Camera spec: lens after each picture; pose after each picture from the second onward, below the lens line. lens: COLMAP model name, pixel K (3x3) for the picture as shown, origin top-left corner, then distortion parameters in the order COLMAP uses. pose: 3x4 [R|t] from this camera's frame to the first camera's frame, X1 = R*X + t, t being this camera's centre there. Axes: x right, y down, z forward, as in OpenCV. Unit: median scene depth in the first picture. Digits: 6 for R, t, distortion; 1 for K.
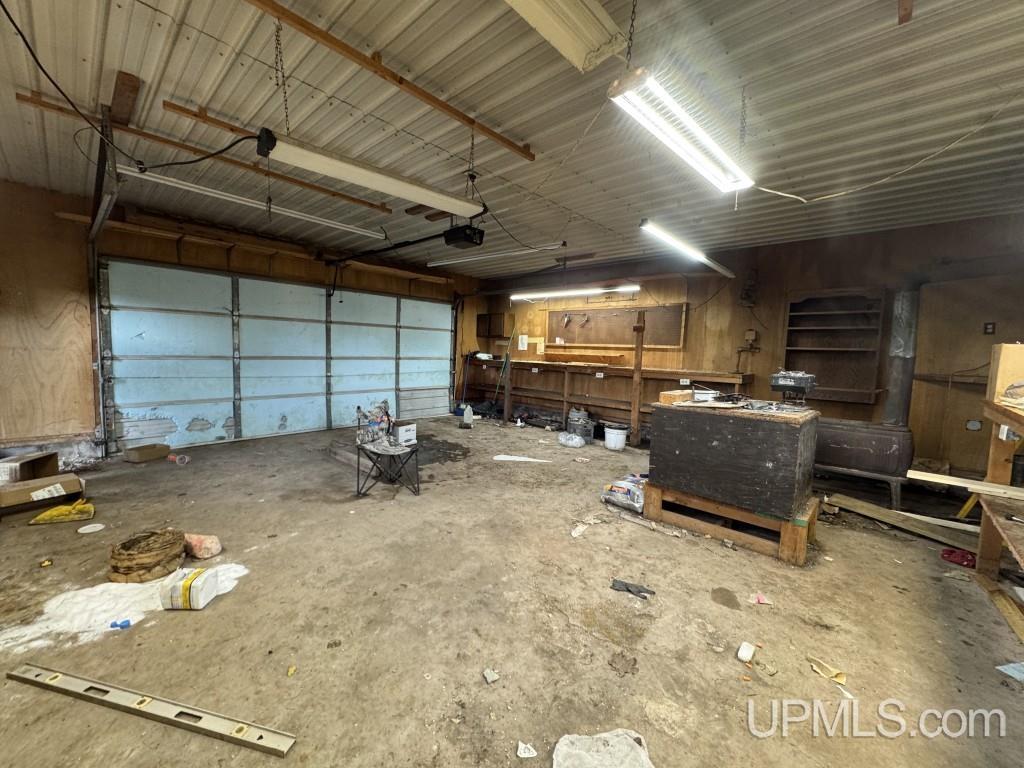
lens RADIAL K [[409.0, 0, 494.7], [0, 409.0, 382.9], [0, 0, 1]] dist [-0.001050, 0.000097]
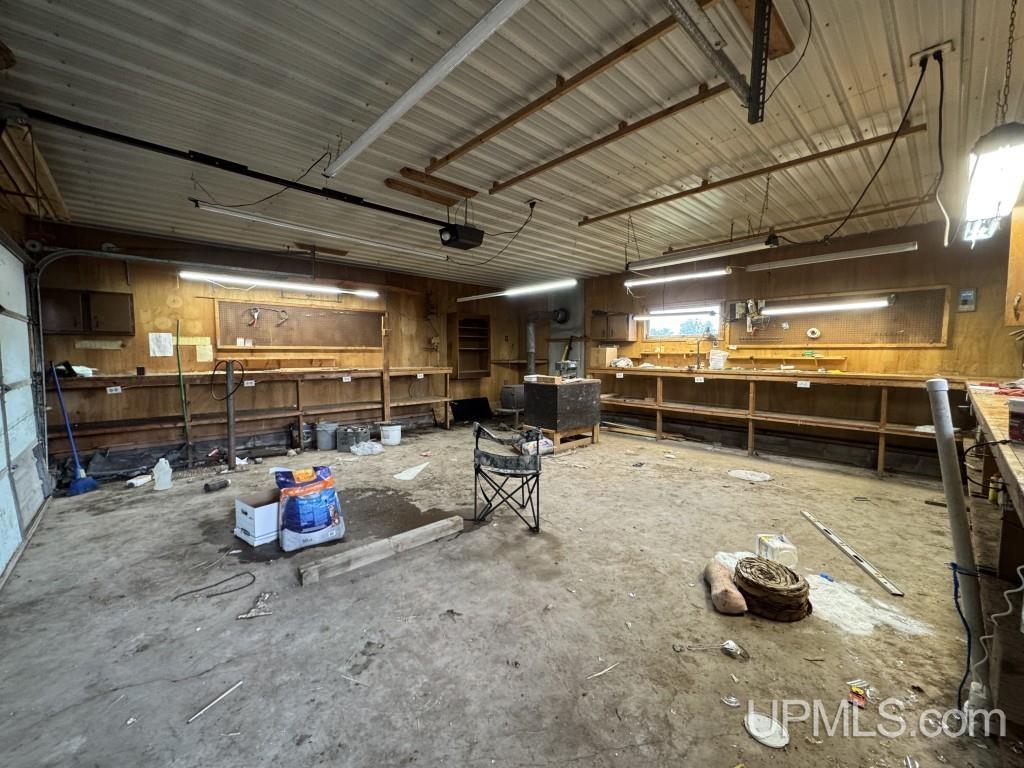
lens RADIAL K [[409.0, 0, 494.7], [0, 409.0, 382.9], [0, 0, 1]] dist [-0.001050, 0.000097]
pose [[0.073114, -0.103344, 0.991955, -0.710188], [0.087318, 0.991461, 0.096857, -0.076687], [-0.993494, 0.079534, 0.081513, 0.605275]]
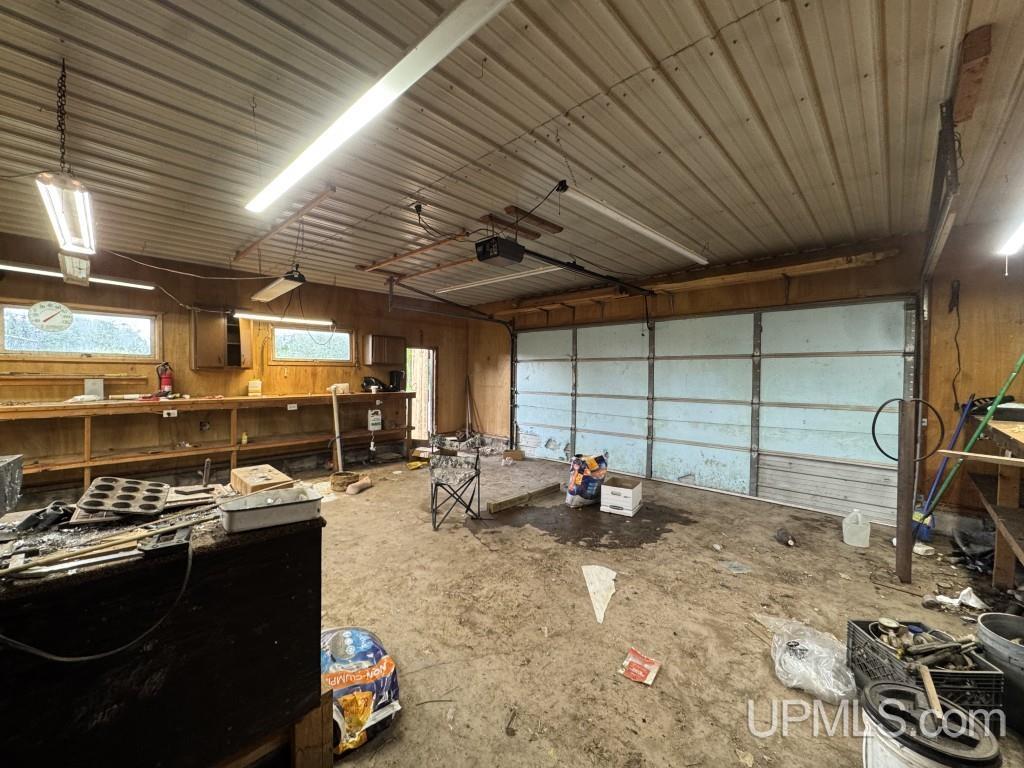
lens RADIAL K [[409.0, 0, 494.7], [0, 409.0, 382.9], [0, 0, 1]] dist [-0.001050, 0.000097]
pose [[-0.015260, -0.007849, -0.999853, 0.517454], [-0.092164, 0.995723, -0.006410, -0.060439], [0.995627, 0.092052, -0.015918, 0.708853]]
